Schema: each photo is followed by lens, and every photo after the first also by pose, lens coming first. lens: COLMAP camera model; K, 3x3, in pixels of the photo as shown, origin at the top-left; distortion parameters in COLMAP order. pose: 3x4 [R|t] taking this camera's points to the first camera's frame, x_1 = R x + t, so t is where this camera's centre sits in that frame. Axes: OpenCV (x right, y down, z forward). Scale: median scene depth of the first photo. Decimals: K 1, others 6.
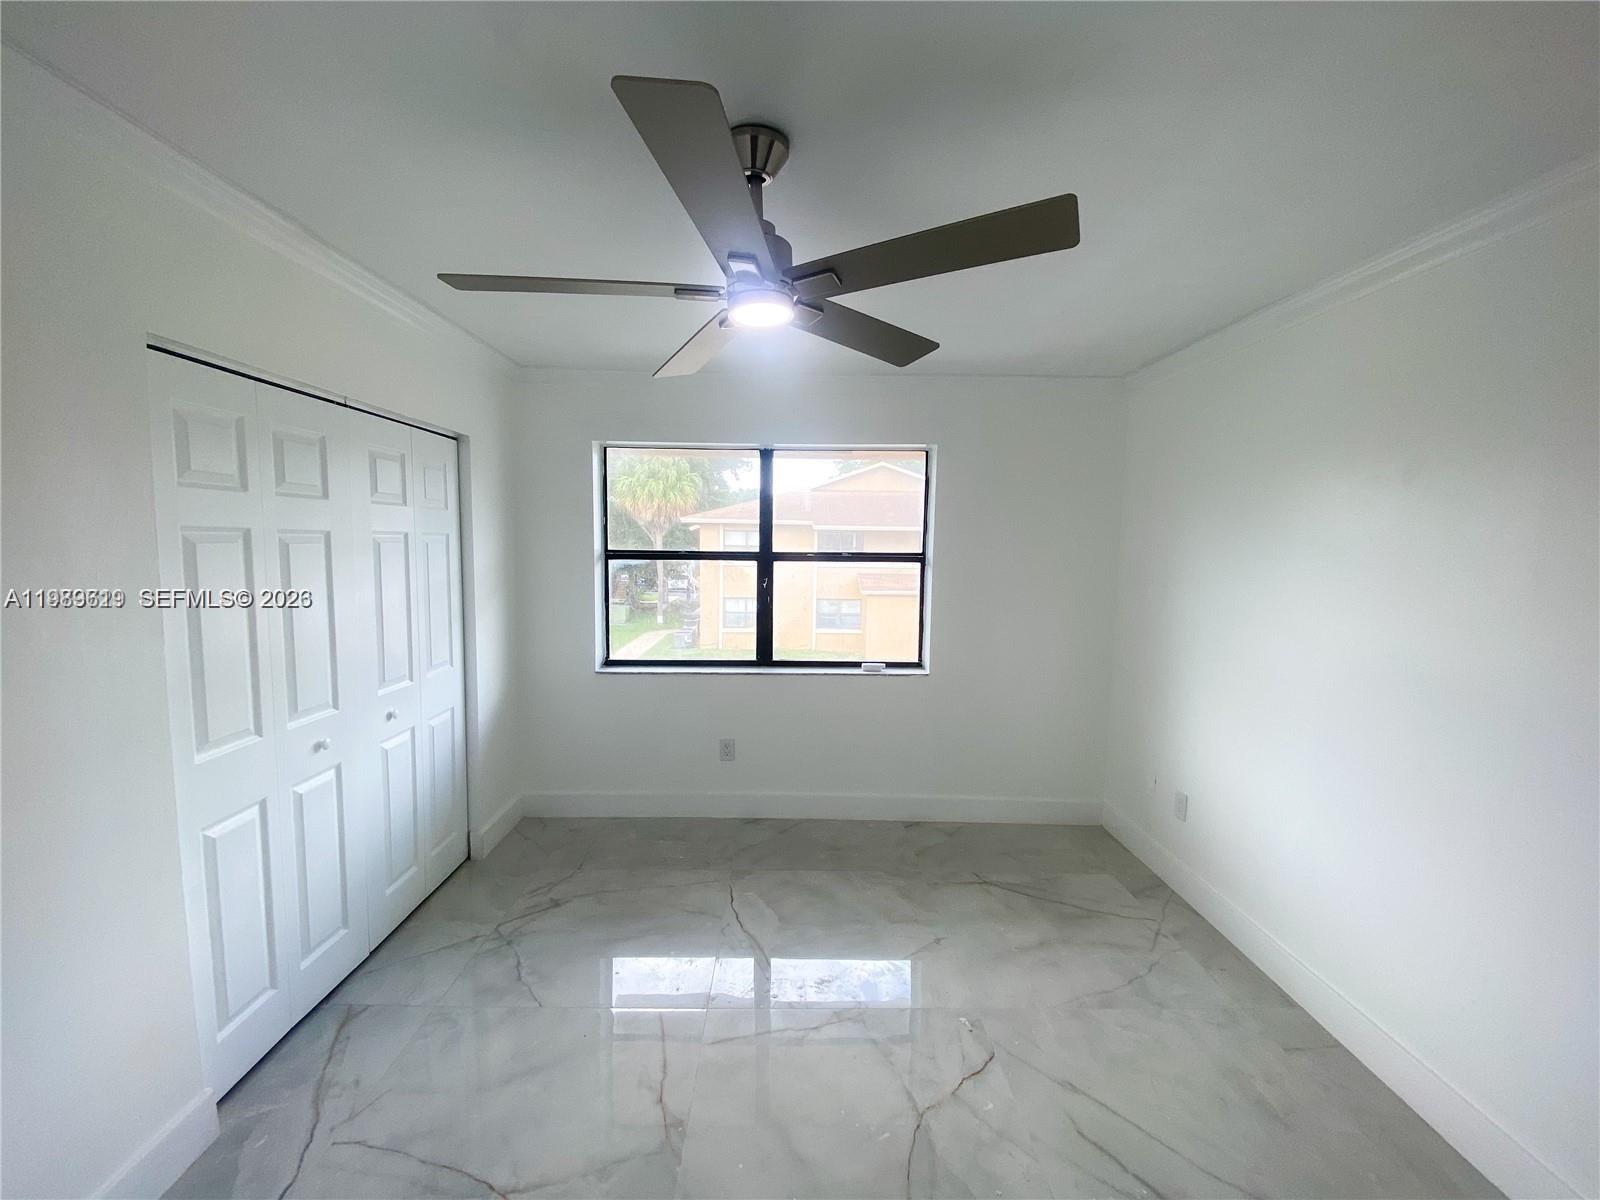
lens RADIAL K [[632.7, 0, 796.7], [0, 632.7, 595.2], [0, 0, 1]] dist [-0.000156, -0.010642]
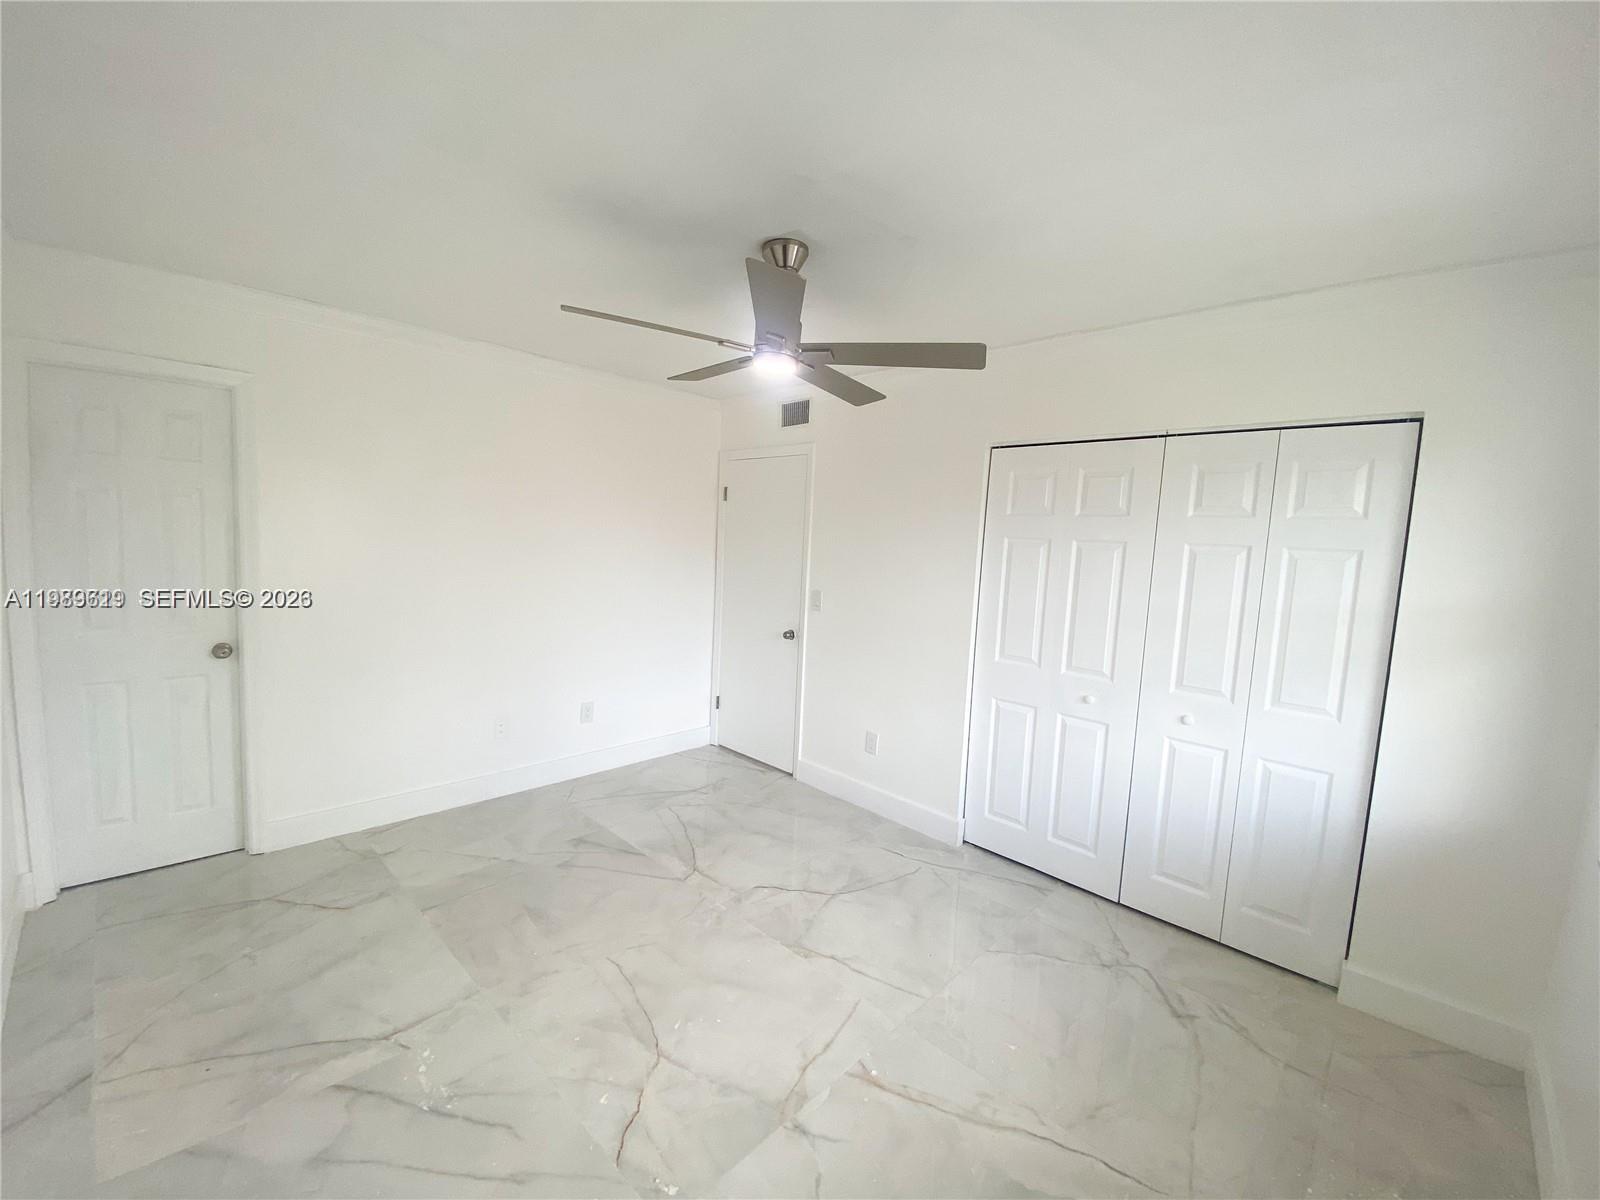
lens RADIAL K [[632.7, 0, 796.7], [0, 632.7, 595.2], [0, 0, 1]] dist [-0.000156, -0.010642]
pose [[-0.683773, 0.019230, -0.729441, 0.754726], [-0.123235, 0.982250, 0.141414, -0.109604], [0.719213, 0.186587, -0.669267, 1.634258]]
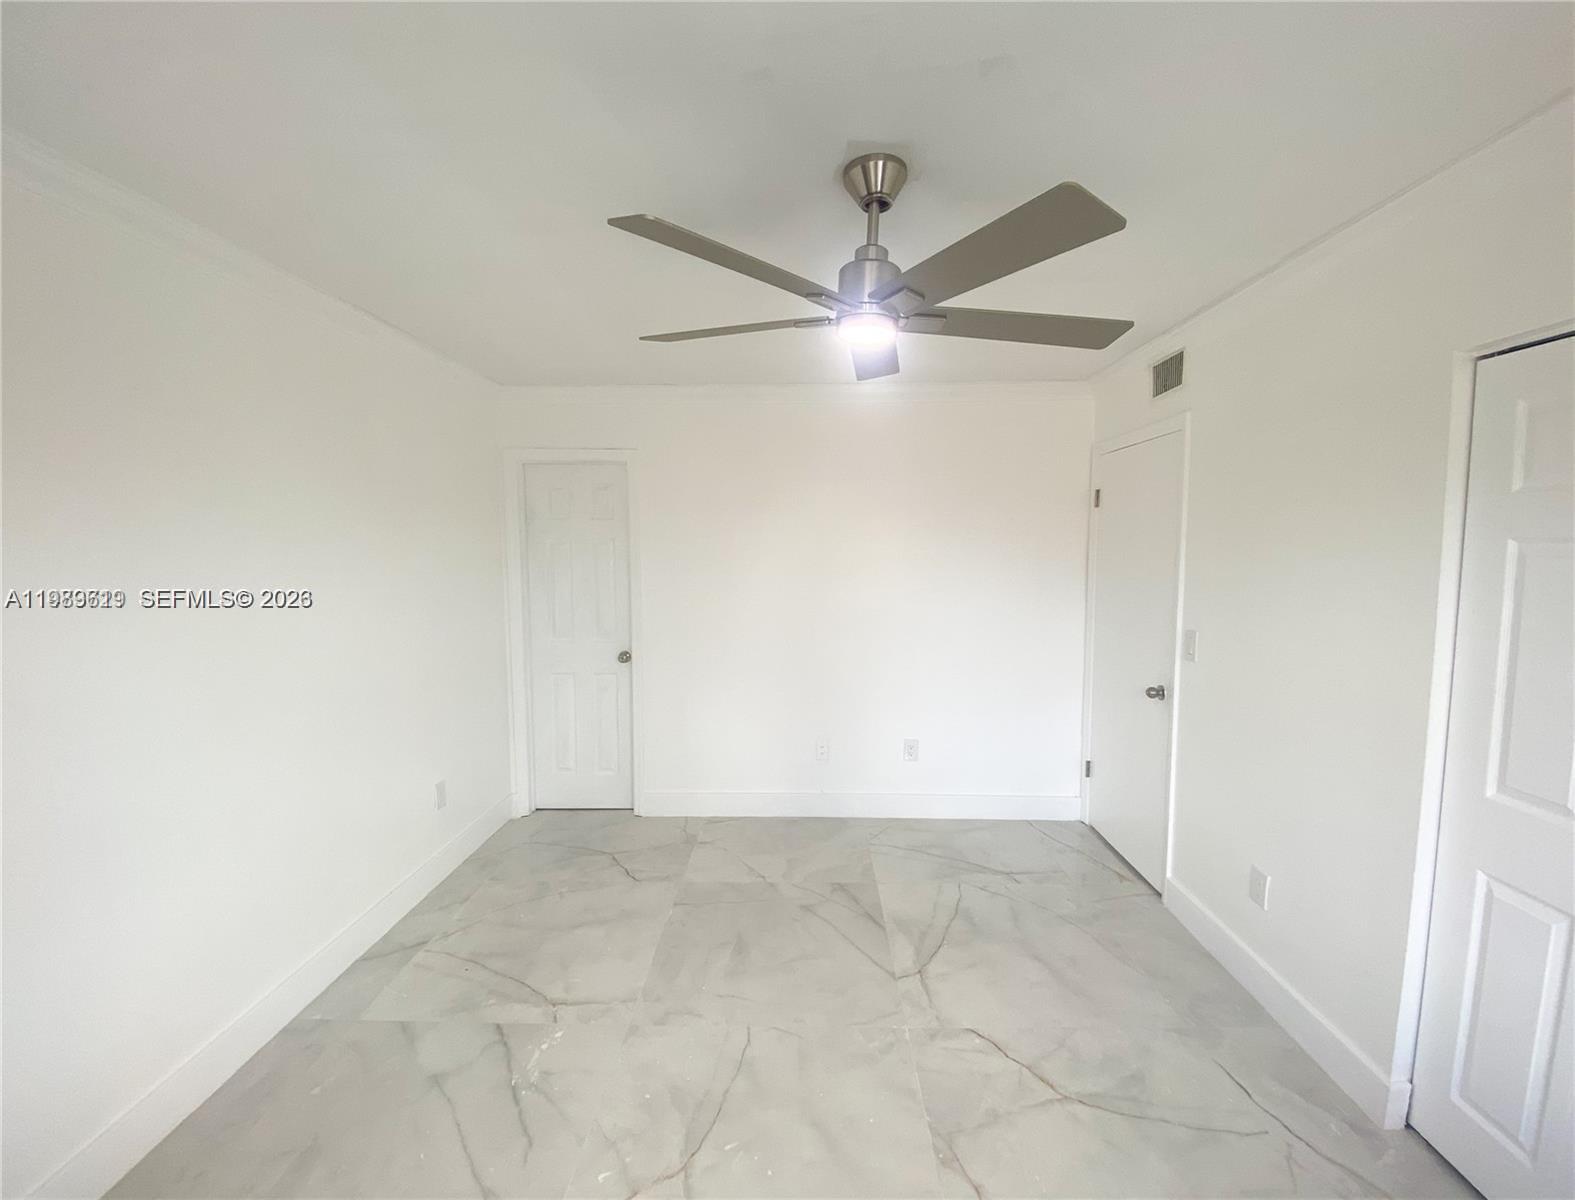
lens RADIAL K [[654.6, 0, 787.5], [0, 654.6, 600.0], [0, 0, 1]] dist [0.028010, -0.024170]
pose [[-0.999823, -0.013983, -0.012556, 0.067815], [-0.015975, 0.984260, 0.176004, -0.148173], [0.009897, 0.176173, -0.984309, 1.695824]]
